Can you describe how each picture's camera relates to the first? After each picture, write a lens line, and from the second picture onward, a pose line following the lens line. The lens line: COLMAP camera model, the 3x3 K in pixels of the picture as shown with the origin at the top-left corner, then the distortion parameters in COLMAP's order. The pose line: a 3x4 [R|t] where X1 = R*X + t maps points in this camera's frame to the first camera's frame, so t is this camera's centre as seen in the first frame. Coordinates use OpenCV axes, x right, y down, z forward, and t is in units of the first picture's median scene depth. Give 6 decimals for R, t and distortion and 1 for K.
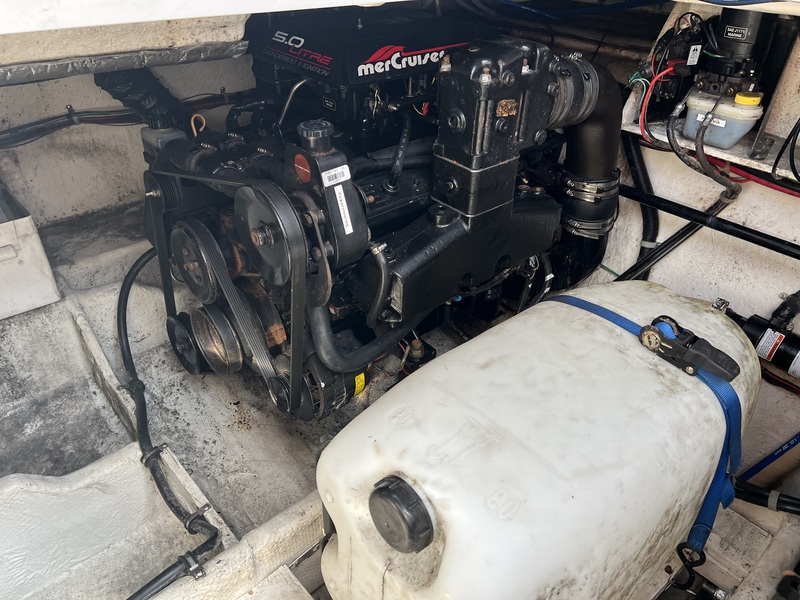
lens RADIAL K [[613.0, 0, 400.9], [0, 613.0, 299.2], [0, 0, 1]] dist [0.059952, -0.074996]
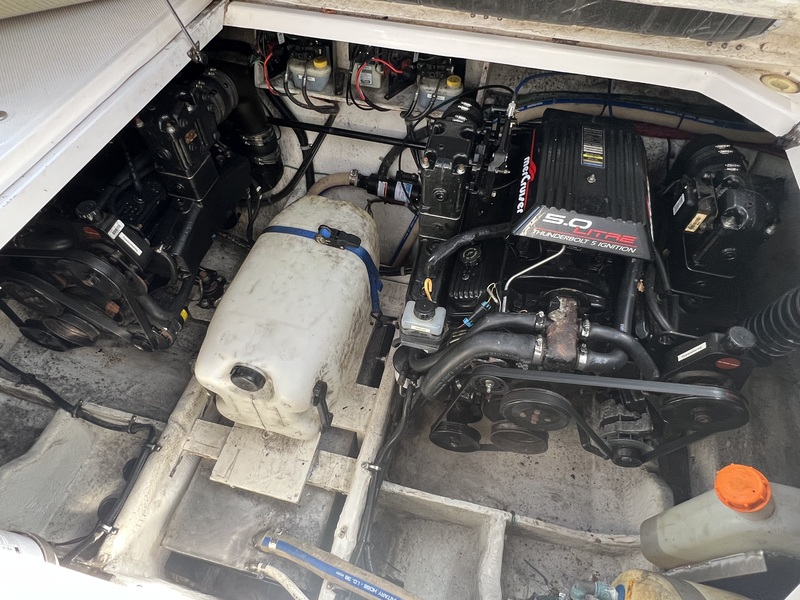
lens RADIAL K [[482.0, 0, 395.7], [0, 482.0, 303.8], [0, 0, 1]] dist [-0.004179, -0.001315]
pose [[0.828470, -0.466818, 0.309384, 0.019680], [0.320577, 0.848278, 0.421491, -0.277316], [-0.459203, -0.250011, 0.852424, -0.409602]]
